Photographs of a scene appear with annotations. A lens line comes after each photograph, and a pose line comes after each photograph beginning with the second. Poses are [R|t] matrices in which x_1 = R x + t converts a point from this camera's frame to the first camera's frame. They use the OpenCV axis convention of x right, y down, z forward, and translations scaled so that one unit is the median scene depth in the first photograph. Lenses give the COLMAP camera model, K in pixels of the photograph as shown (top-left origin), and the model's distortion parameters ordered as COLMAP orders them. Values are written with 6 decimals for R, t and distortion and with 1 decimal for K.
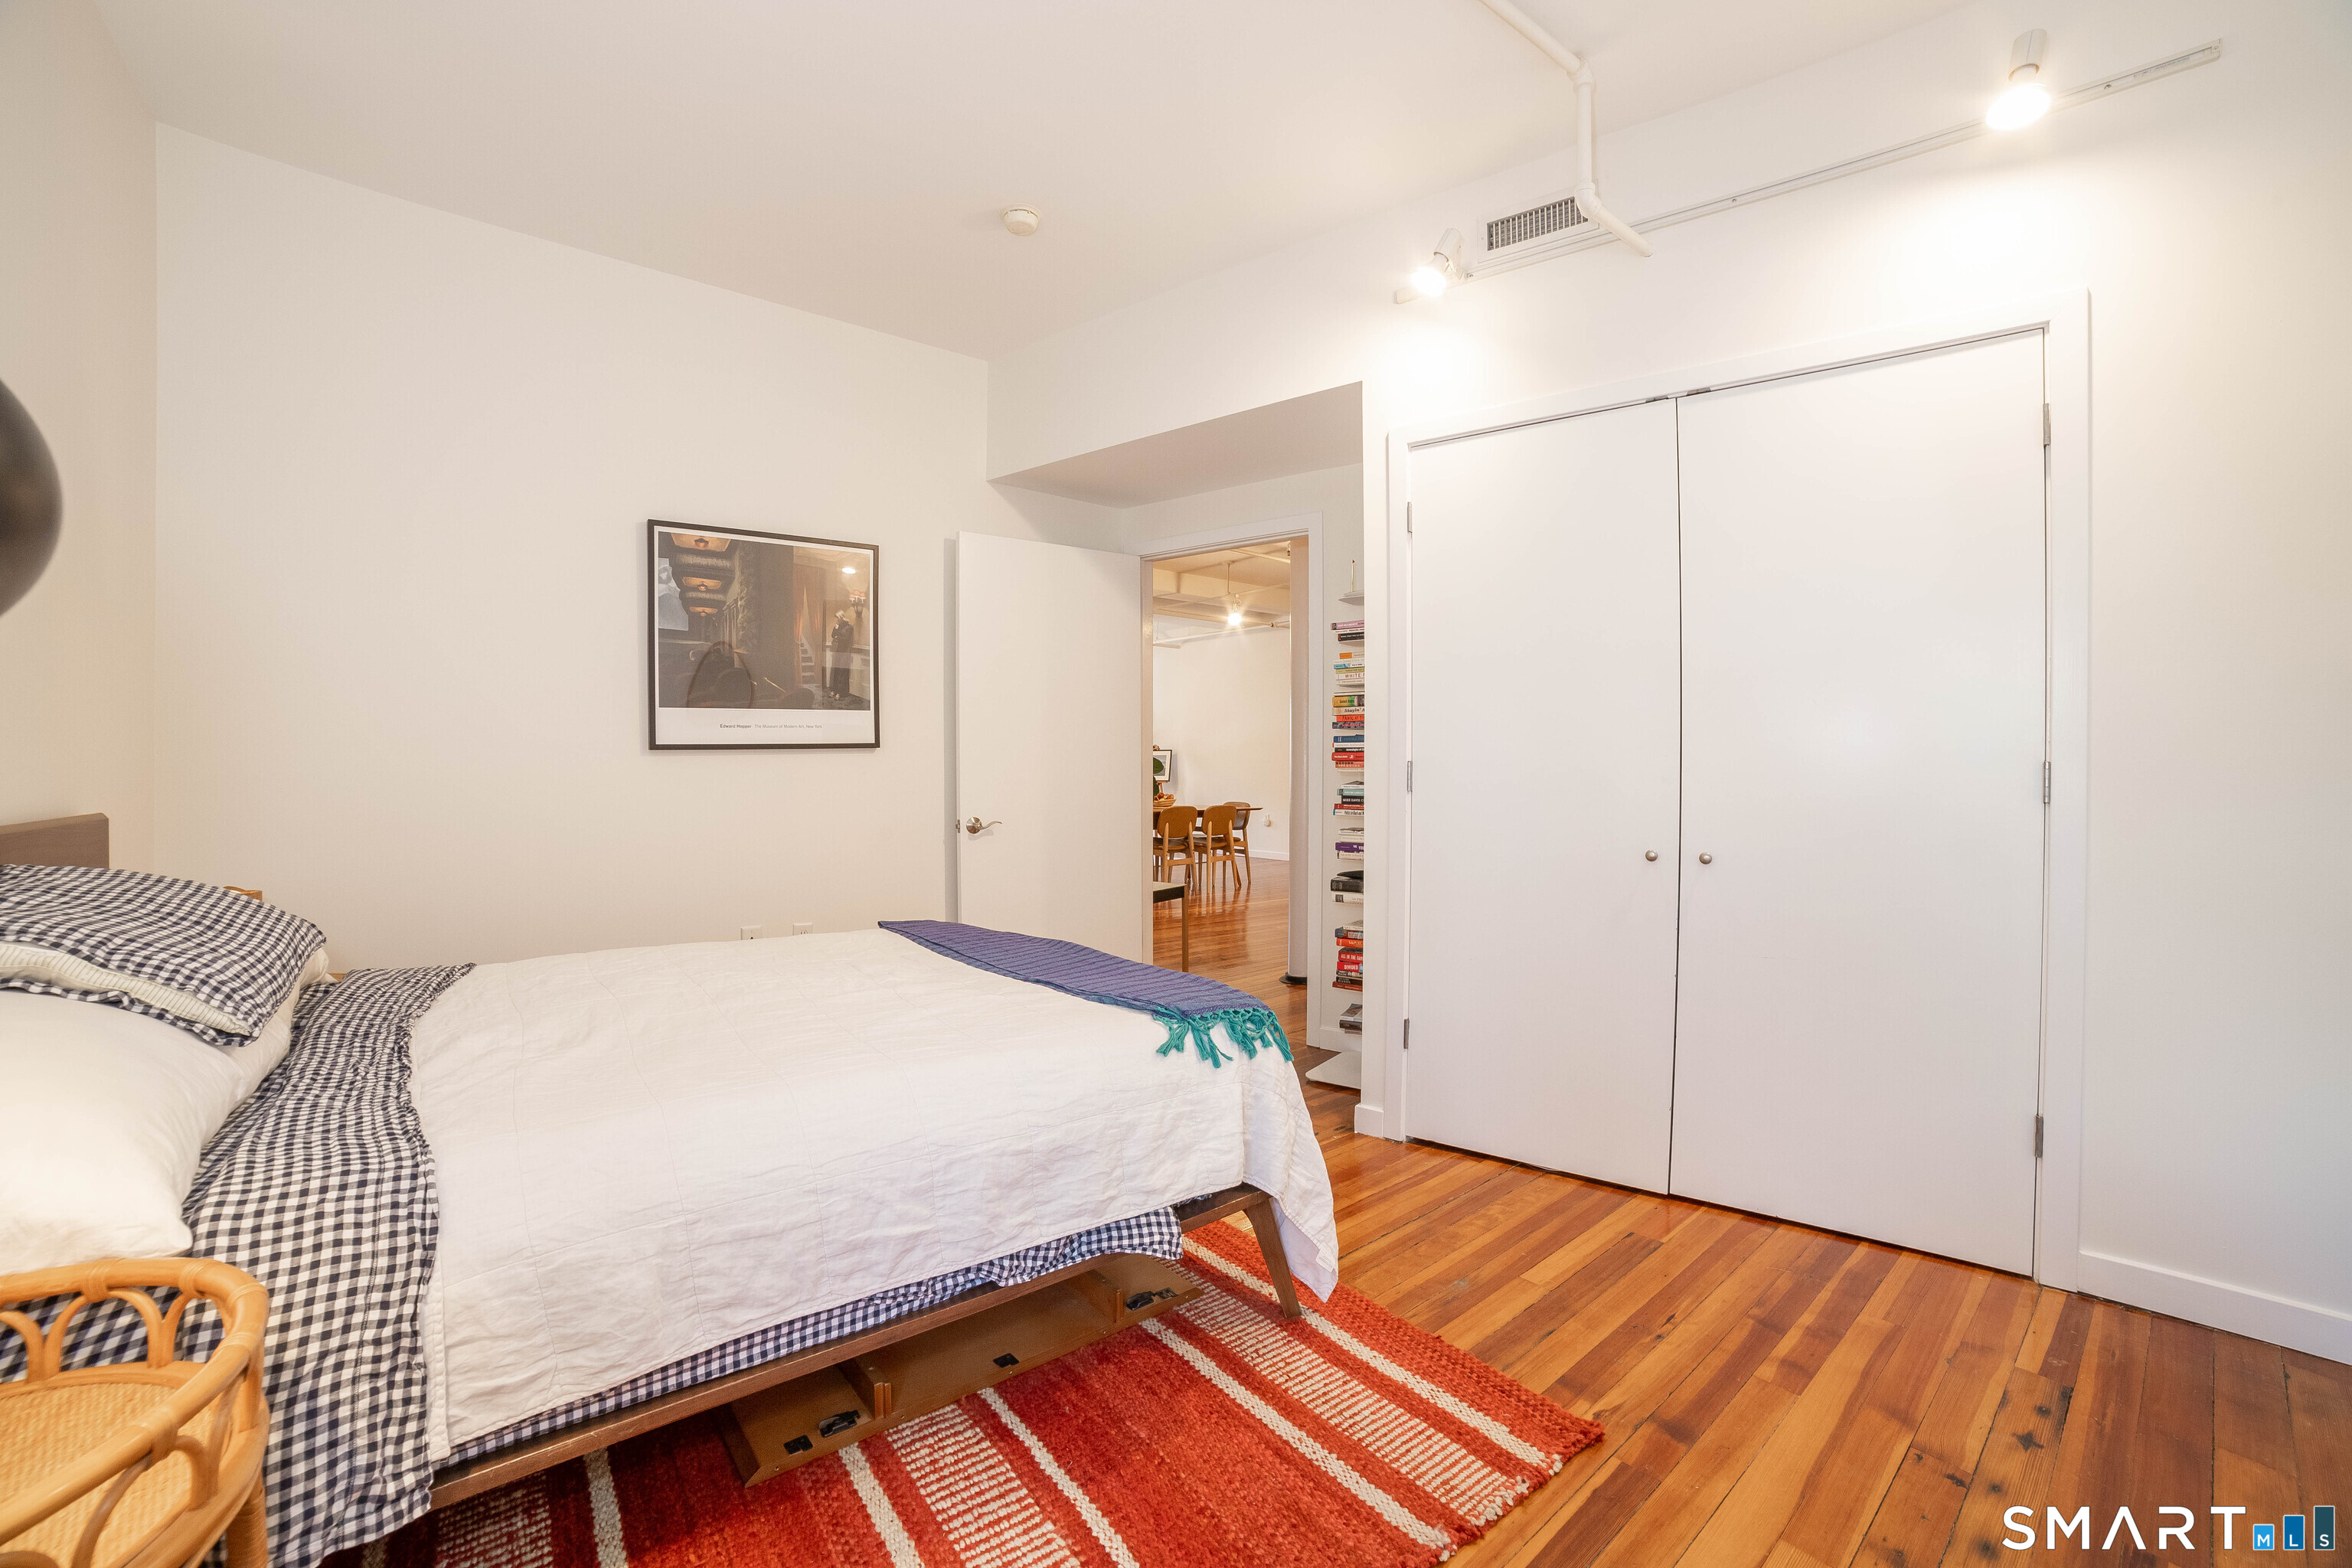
lens RADIAL K [[954.2, 0, 1171.6], [0, 954.2, 769.9], [0, 0, 1]] dist [-0.110100, 0.040756]
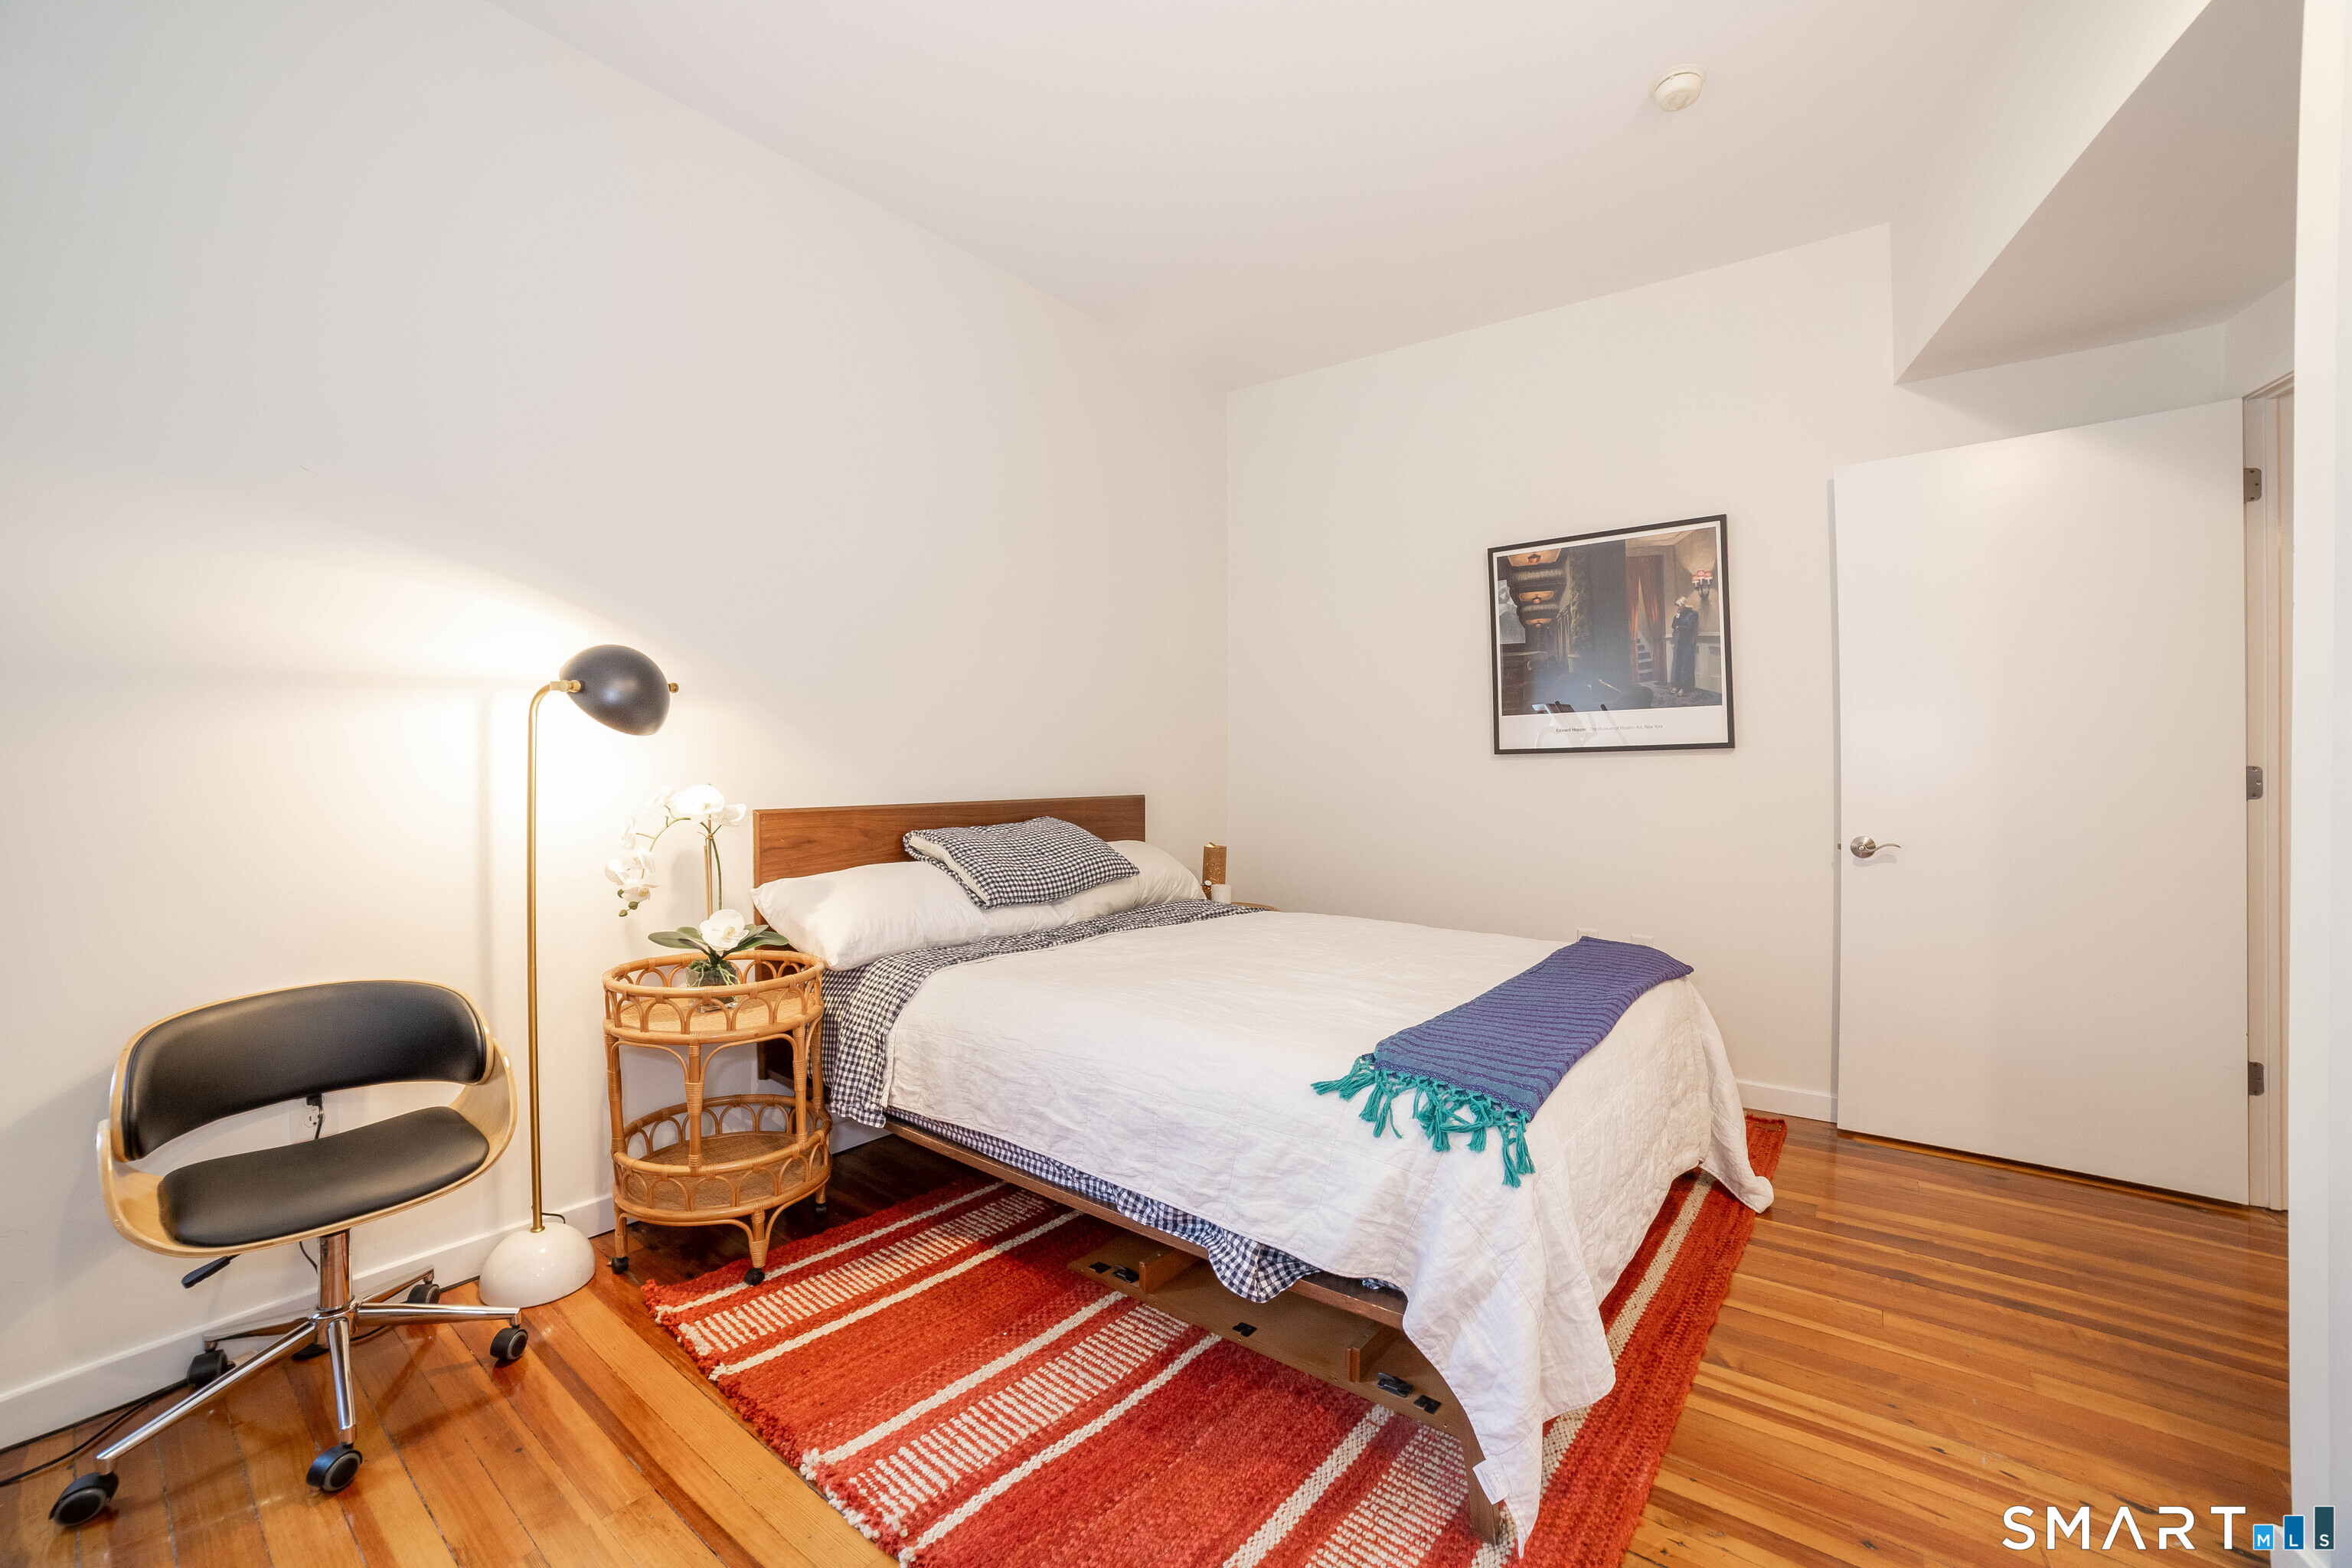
lens RADIAL K [[954.2, 0, 1171.6], [0, 954.2, 769.9], [0, 0, 1]] dist [-0.110100, 0.040756]
pose [[0.232318, 0.002050, -0.972638, 0.449347], [-0.003750, 0.999992, 0.001212, -0.002892], [0.972633, 0.003366, 0.232324, 0.356977]]
